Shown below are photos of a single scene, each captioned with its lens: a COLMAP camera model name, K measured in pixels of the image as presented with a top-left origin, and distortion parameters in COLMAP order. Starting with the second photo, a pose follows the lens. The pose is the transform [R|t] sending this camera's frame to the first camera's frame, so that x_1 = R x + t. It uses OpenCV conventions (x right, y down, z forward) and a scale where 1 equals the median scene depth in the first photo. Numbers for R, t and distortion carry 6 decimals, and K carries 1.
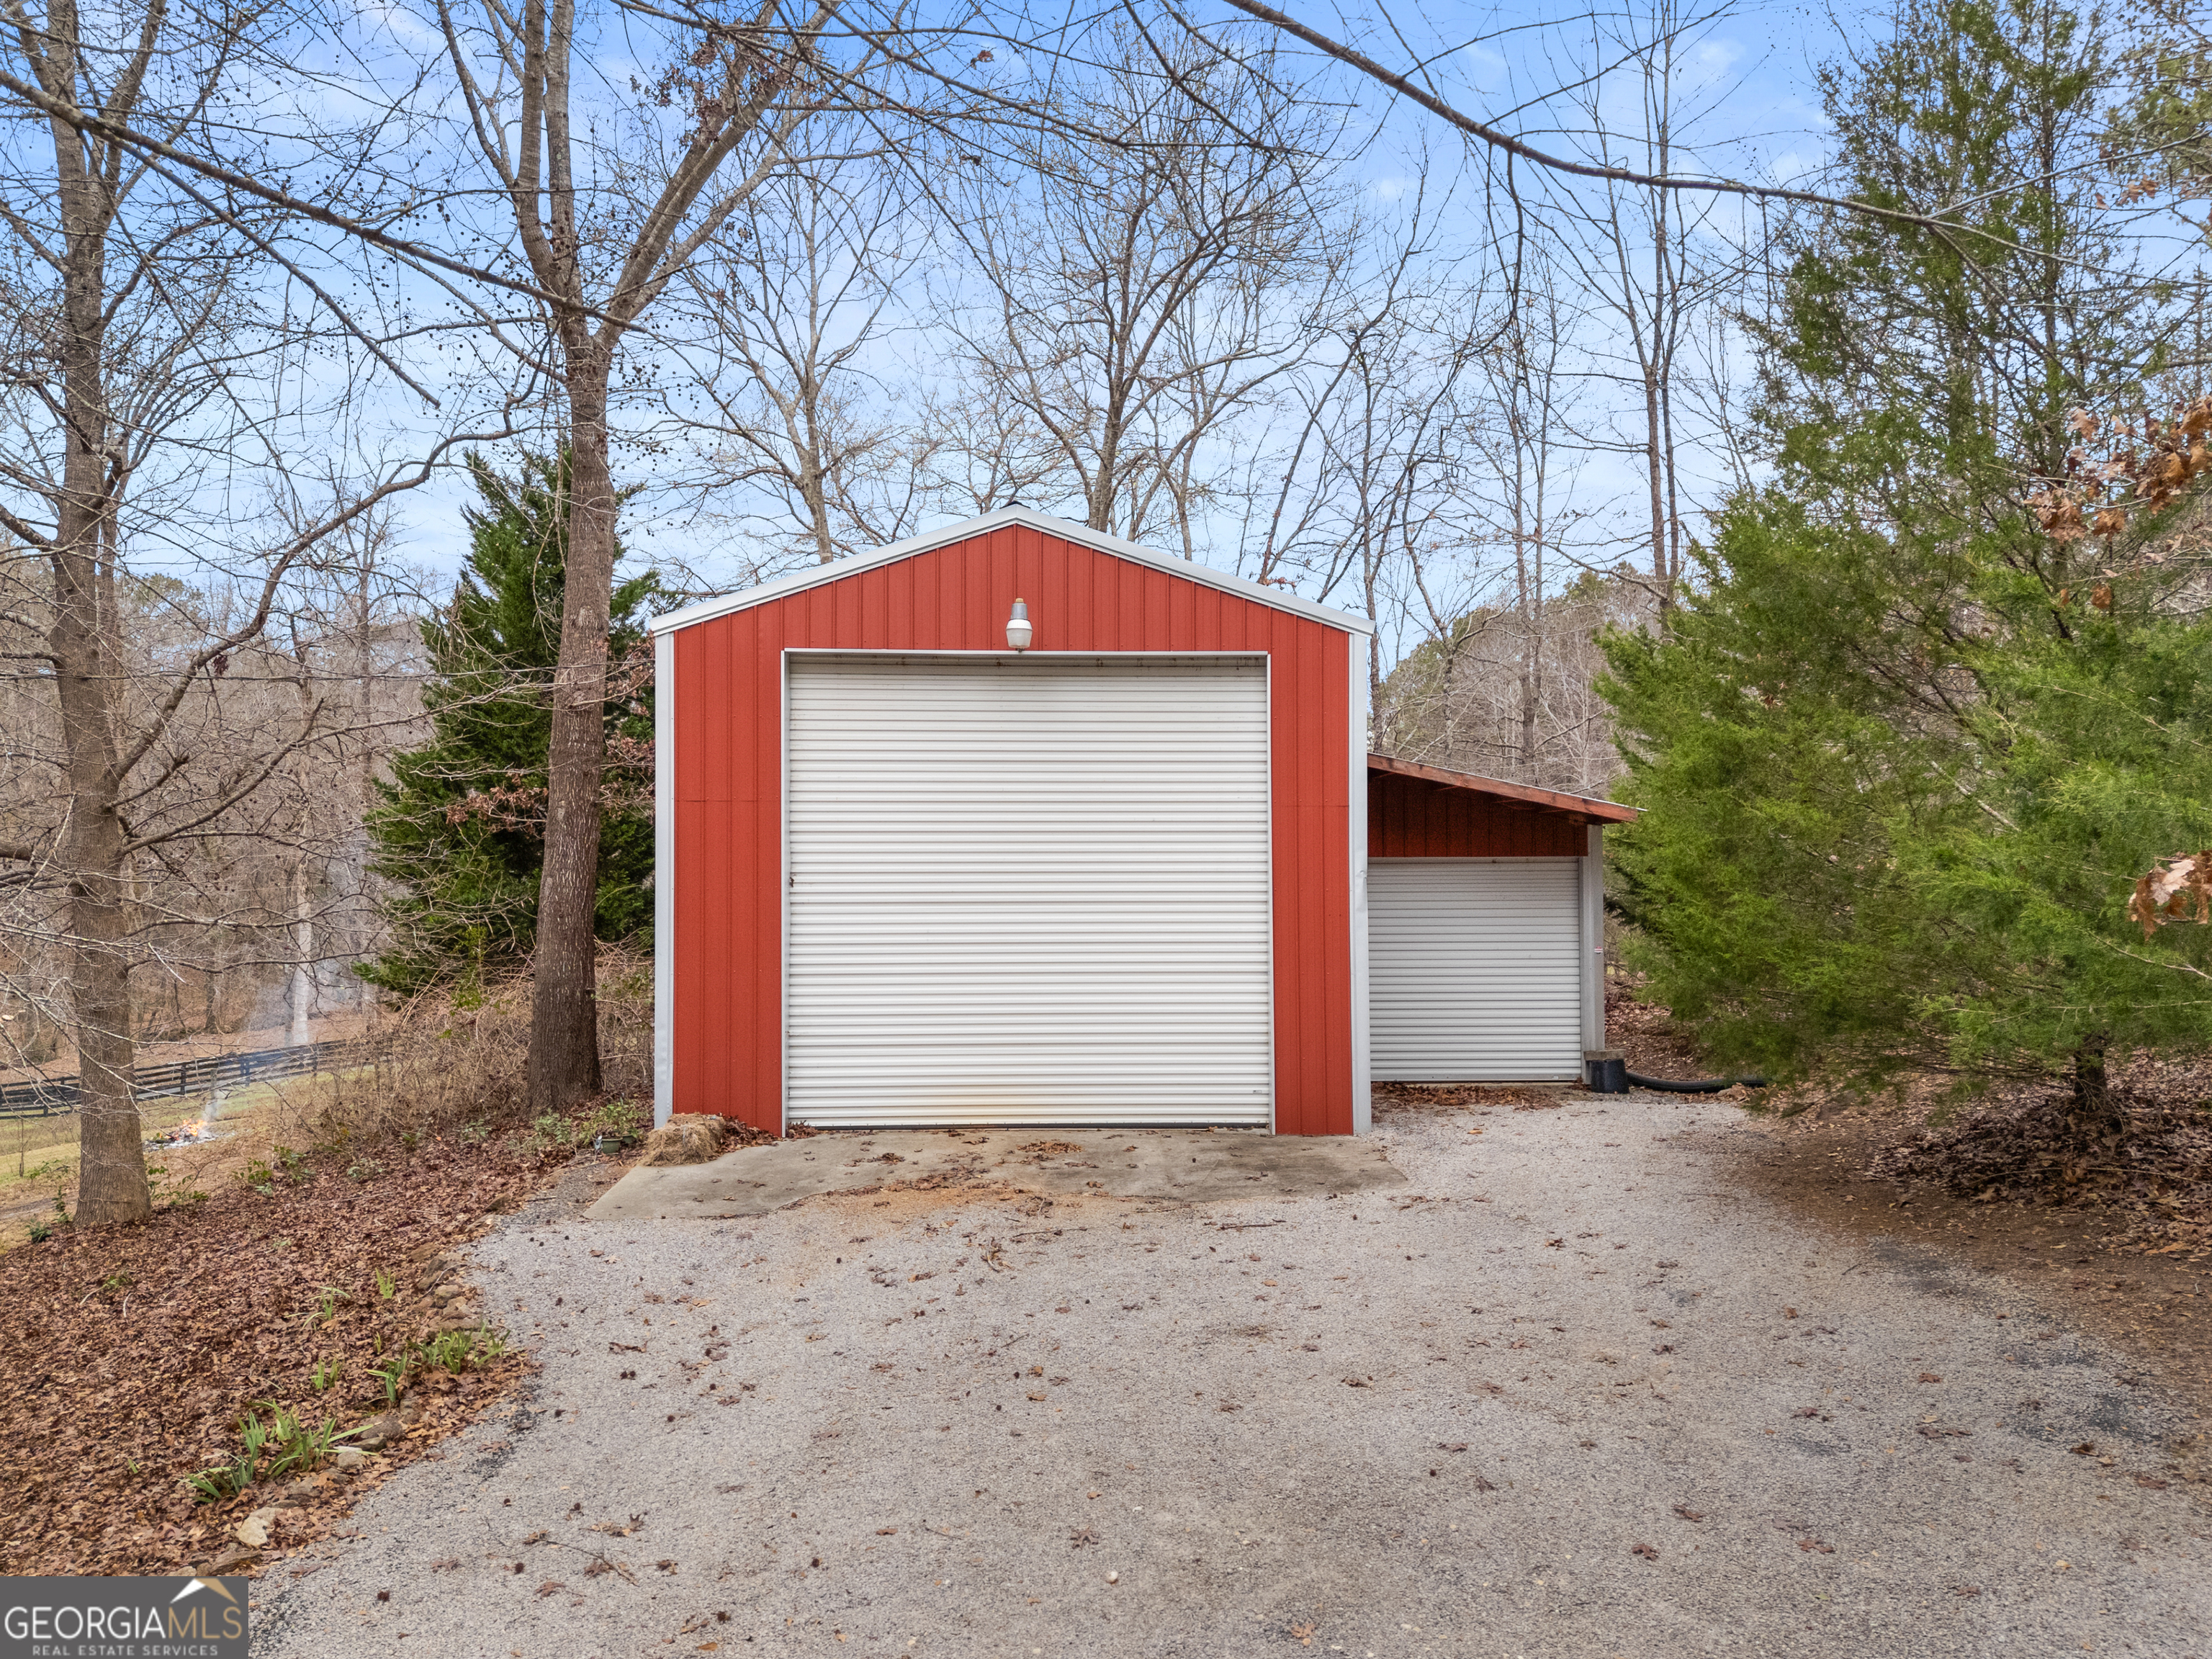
lens RADIAL K [[1634.0, 0, 1106.0], [0, 1634.0, 829.5], [0, 0, 1]] dist [0.038819, -0.006063]
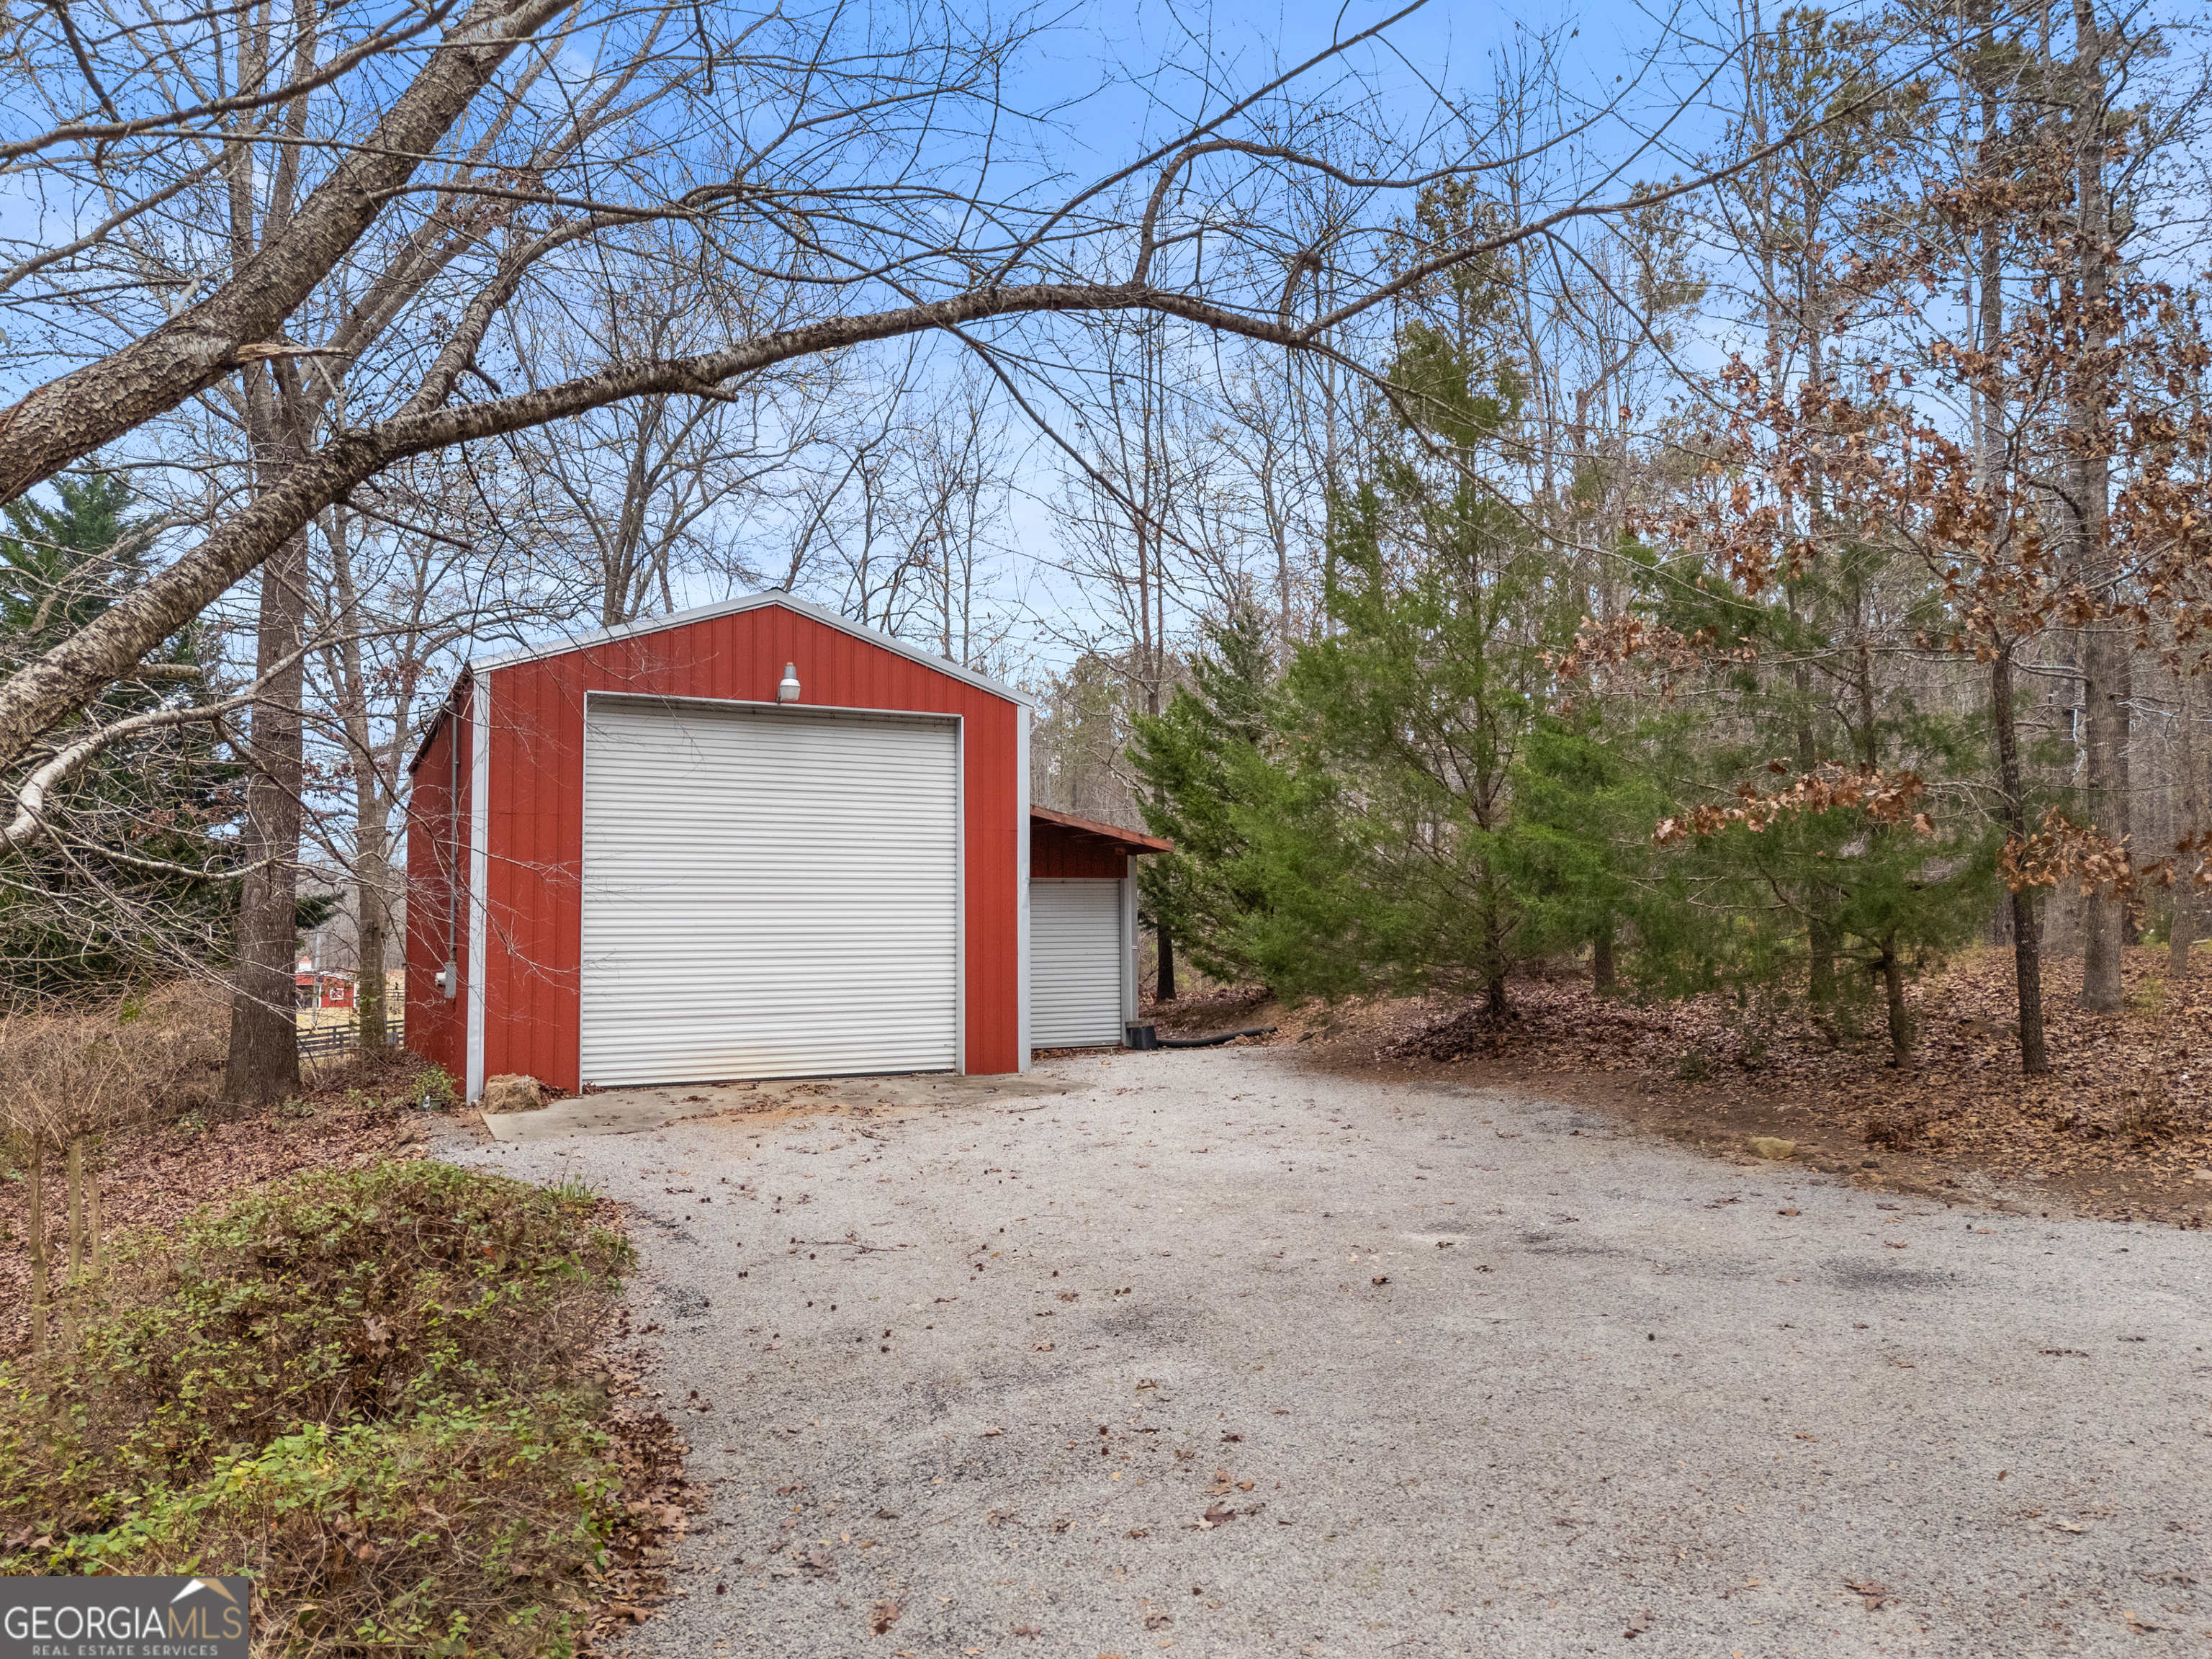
lens RADIAL K [[1634.0, 0, 1106.0], [0, 1634.0, 829.5], [0, 0, 1]] dist [0.038819, -0.006063]
pose [[0.905945, 0.023862, 0.422721, -0.357957], [-0.004041, 0.998852, -0.047723, 0.049325], [-0.423375, 0.041526, 0.905002, -0.261588]]
